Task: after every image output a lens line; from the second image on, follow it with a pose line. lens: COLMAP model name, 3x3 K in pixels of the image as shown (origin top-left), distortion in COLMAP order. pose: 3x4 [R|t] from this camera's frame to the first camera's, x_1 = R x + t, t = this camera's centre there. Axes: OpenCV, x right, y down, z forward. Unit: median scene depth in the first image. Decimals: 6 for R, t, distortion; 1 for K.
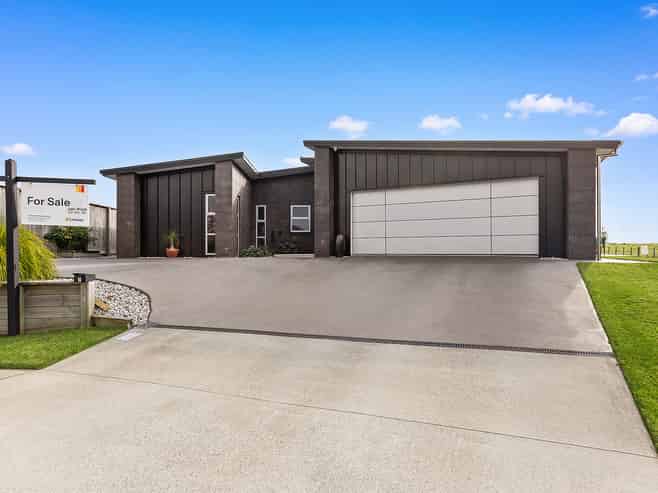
lens RADIAL K [[389.9, 0, 318.5], [0, 389.9, 247.1], [0, 0, 1]] dist [-0.000046, 0.000468]
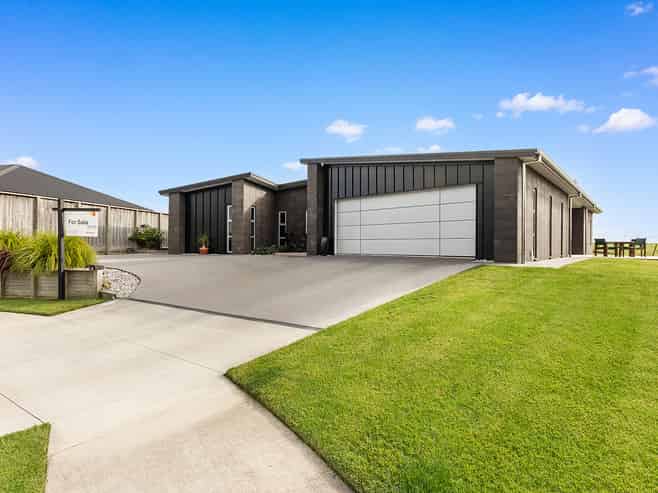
lens RADIAL K [[389.9, 0, 318.5], [0, 389.9, 247.1], [0, 0, 1]] dist [-0.000046, 0.000468]
pose [[0.946310, 0.007932, -0.323163, 0.420753], [-0.003137, 0.999877, 0.015355, -0.018849], [0.323245, -0.013517, 0.946219, -0.131596]]
